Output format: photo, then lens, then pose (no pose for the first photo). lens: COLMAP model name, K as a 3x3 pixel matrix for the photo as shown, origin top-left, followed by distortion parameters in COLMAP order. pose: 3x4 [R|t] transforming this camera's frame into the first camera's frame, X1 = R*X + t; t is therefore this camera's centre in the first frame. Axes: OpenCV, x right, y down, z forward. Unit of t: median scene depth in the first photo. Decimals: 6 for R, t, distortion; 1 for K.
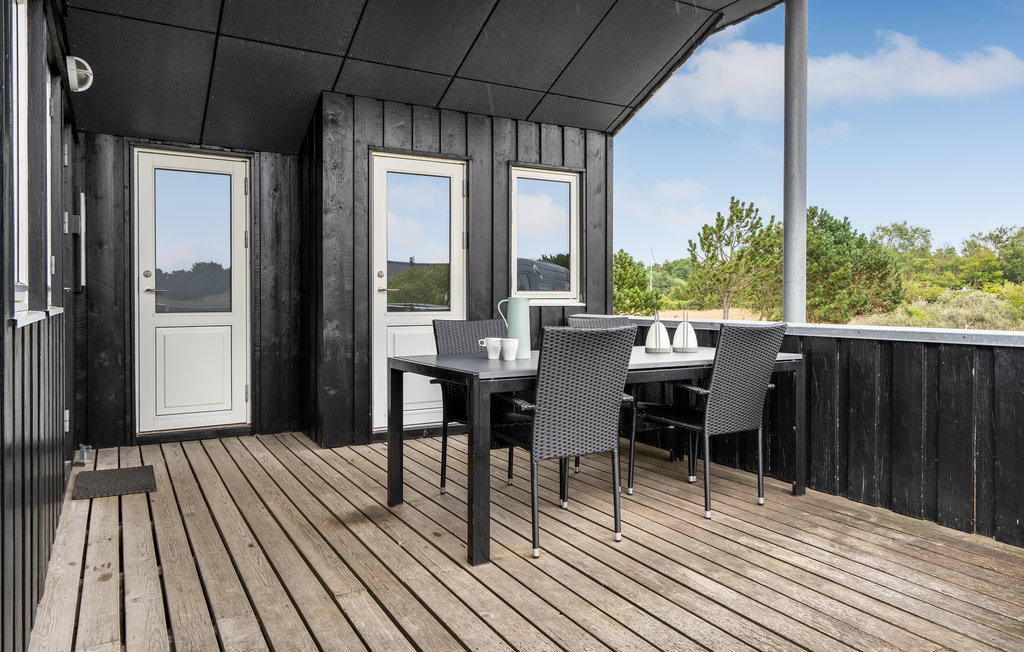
lens RADIAL K [[697.2, 0, 511.0], [0, 697.2, 324.4], [0, 0, 1]] dist [0.000927, -0.000858]
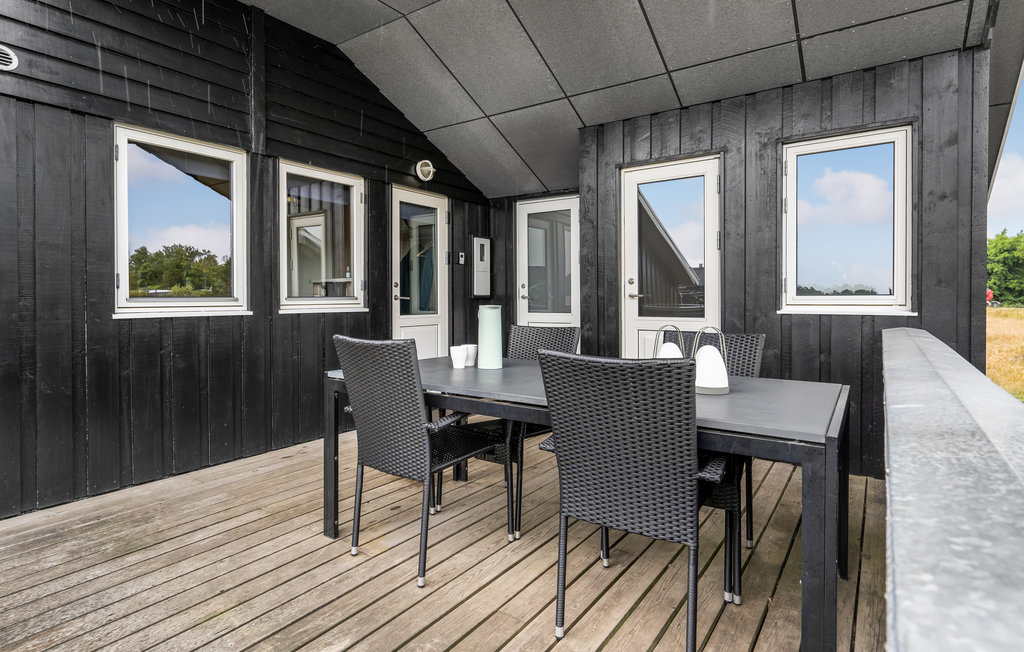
lens RADIAL K [[527.5, 0, 512.0], [0, 527.5, 326.0], [0, 0, 1]] dist [0.002127, 0.000063]
pose [[0.427588, 0.049573, -0.902613, 0.475689], [-0.027267, 0.998748, 0.041936, -0.032414], [0.903562, 0.006680, 0.428404, 0.483915]]
